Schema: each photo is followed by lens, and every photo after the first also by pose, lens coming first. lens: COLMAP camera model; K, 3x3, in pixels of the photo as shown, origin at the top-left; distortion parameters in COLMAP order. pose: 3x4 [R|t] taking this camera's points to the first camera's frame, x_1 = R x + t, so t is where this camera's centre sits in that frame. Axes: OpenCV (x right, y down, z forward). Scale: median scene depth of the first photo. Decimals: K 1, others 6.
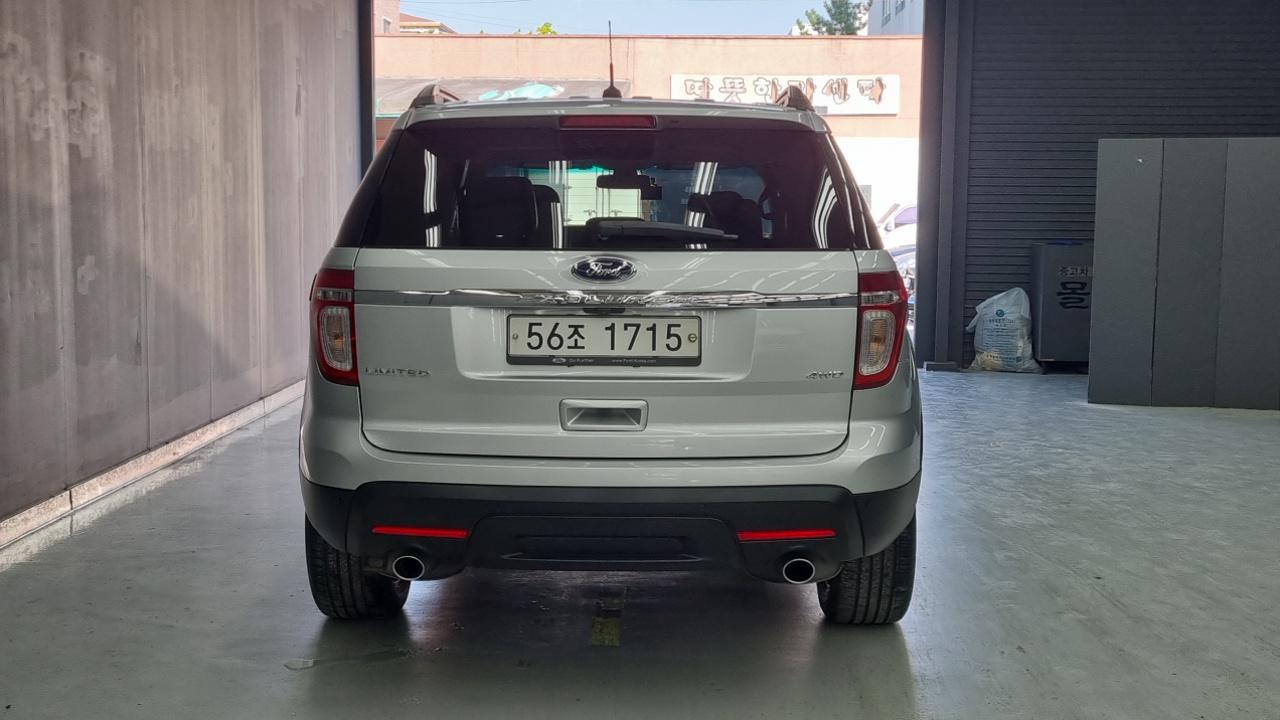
lens RADIAL K [[1420.2, 0, 637.4], [0, 1420.2, 322.8], [0, 0, 1]] dist [0.036294, -0.004775]
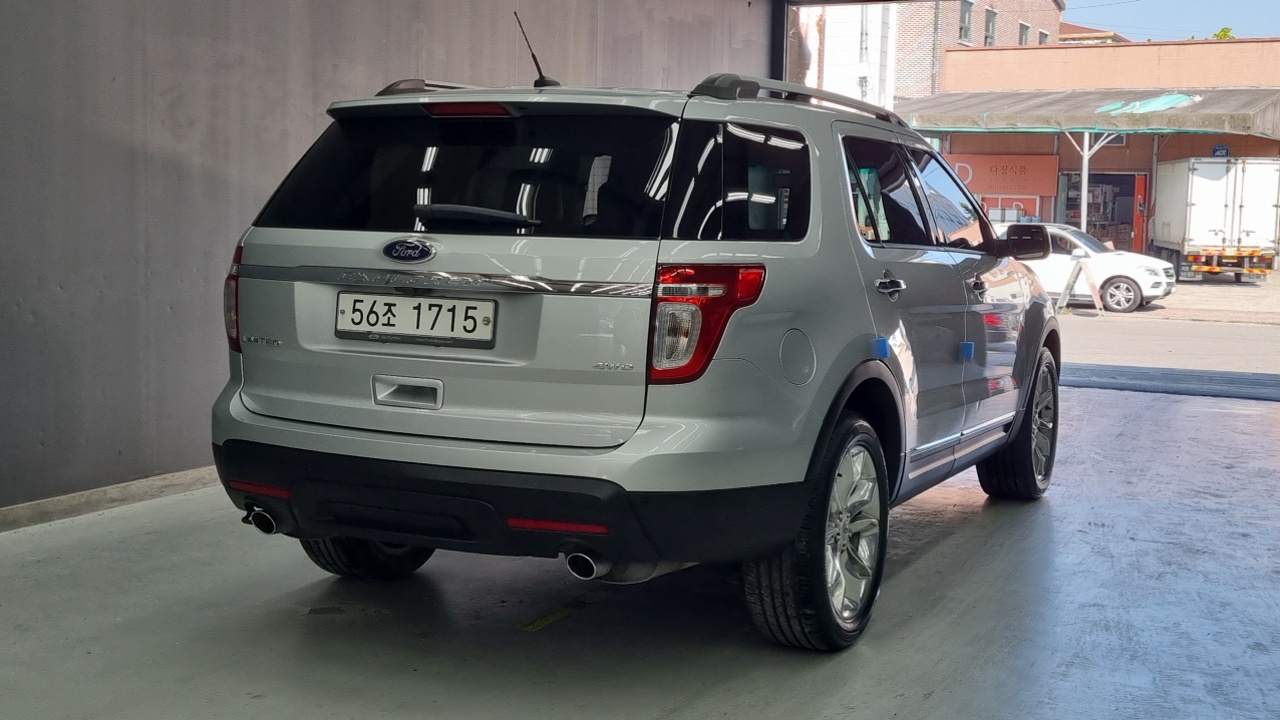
lens RADIAL K [[1420.2, 0, 637.4], [0, 1420.2, 322.8], [0, 0, 1]] dist [0.036294, -0.004775]
pose [[0.916003, 0.048015, -0.398287, 0.516830], [-0.052865, 0.998601, -0.001197, 0.007198], [0.397672, 0.022152, 0.917260, 0.118744]]
